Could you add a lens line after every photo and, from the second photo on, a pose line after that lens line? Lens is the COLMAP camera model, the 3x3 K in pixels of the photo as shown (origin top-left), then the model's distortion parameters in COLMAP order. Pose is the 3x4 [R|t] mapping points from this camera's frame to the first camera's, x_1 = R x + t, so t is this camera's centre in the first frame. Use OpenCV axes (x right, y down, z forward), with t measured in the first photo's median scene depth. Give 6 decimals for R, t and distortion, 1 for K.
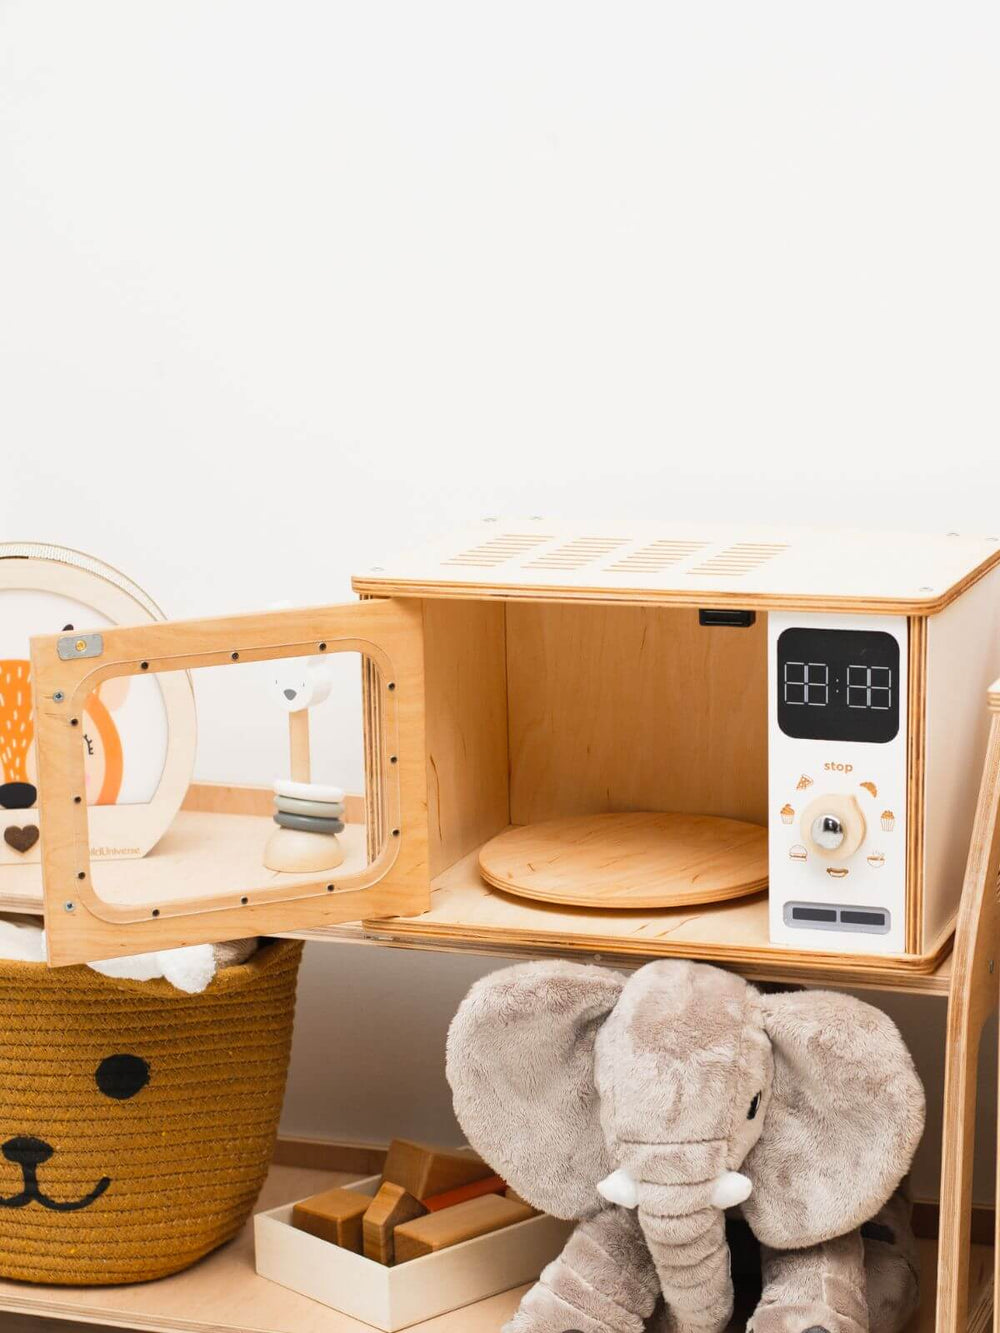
lens RADIAL K [[3046.3, 0, 513.1], [0, 3046.3, 805.1], [0, 0, 1]] dist [-0.260790, 0.000000]
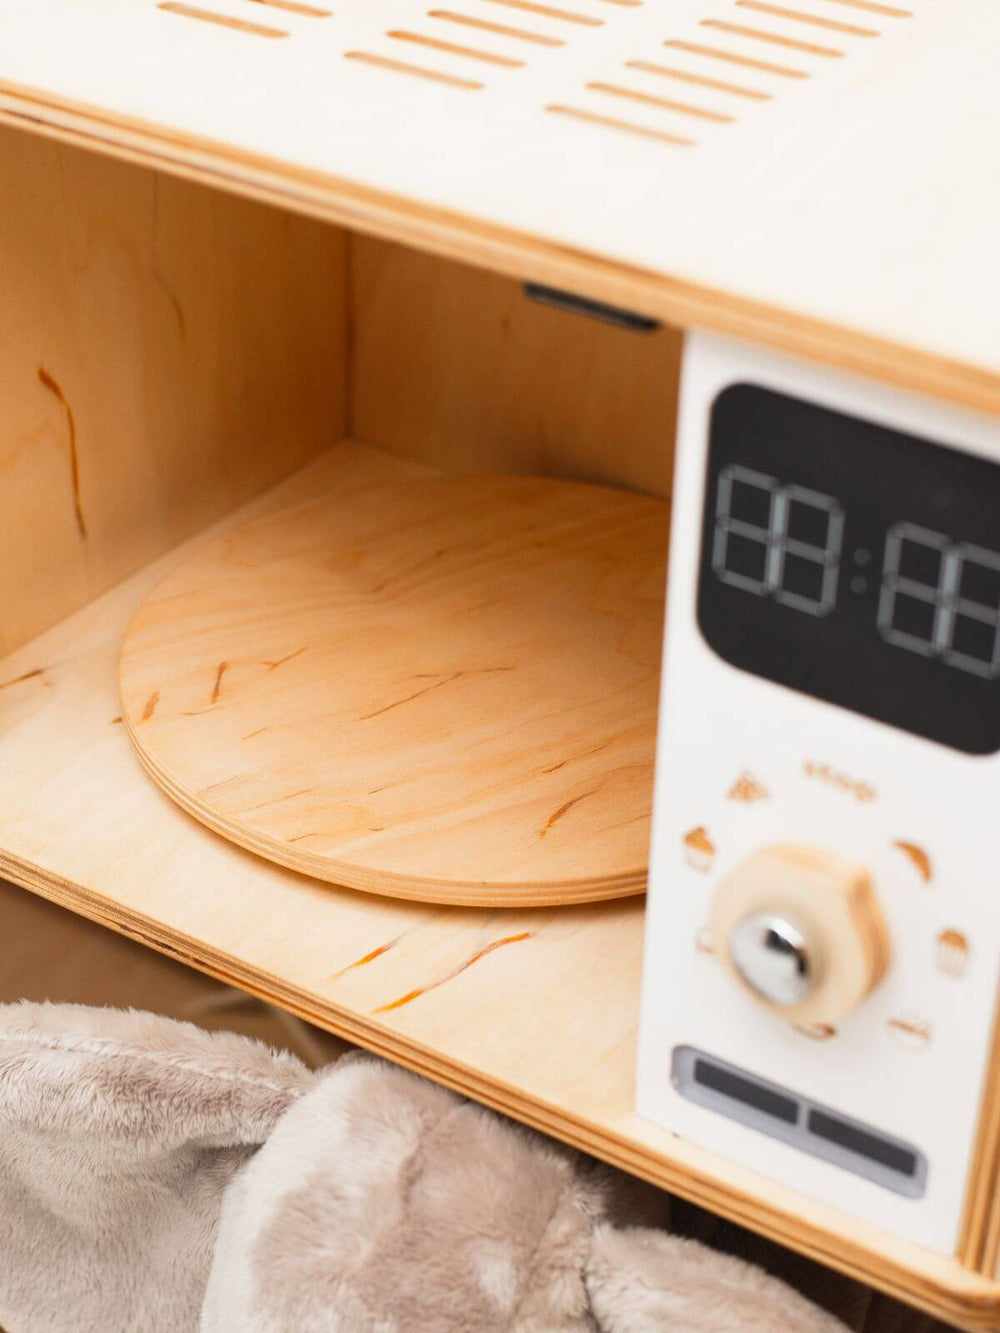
lens RADIAL K [[3046.3, 0, 498.6], [0, 3046.3, 669.3], [0, 0, 1]] dist [-0.260790, 0.000000]
pose [[0.968224, 0.178445, -0.175215, 0.127850], [-0.116527, 0.941822, 0.315265, -0.128737], [0.221279, -0.284830, 0.932688, 0.673203]]
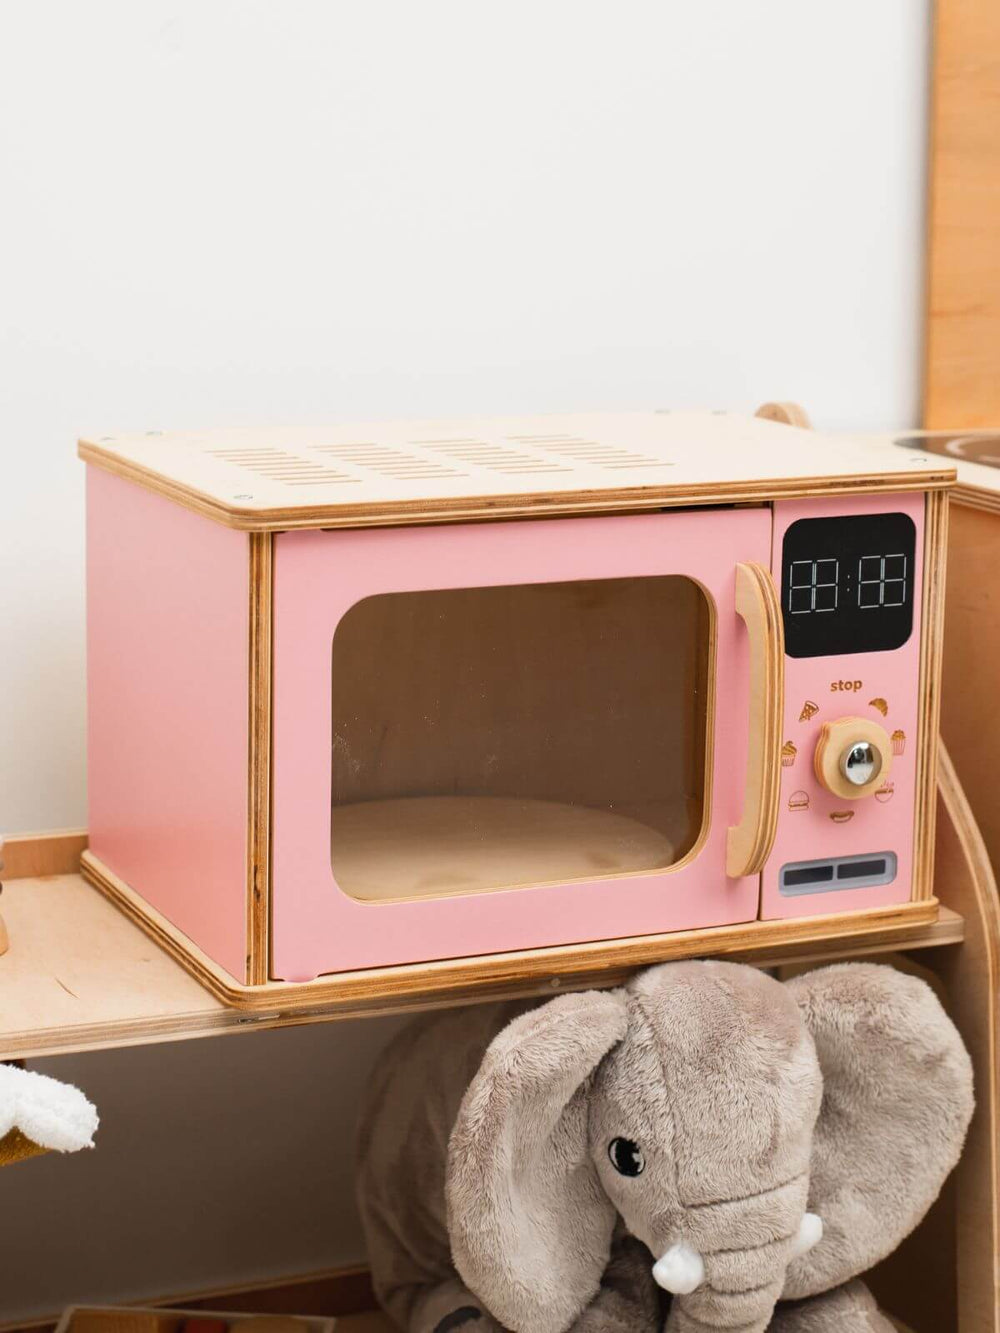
lens RADIAL K [[3046.3, 0, 490.4], [0, 3046.3, 672.0], [0, 0, 1]] dist [-0.260790, 0.000000]
pose [[0.716249, -0.106892, 0.689609, -0.518013], [0.150028, 0.988678, -0.002575, -0.028133], [-0.681527, 0.105305, 0.724177, 0.479271]]
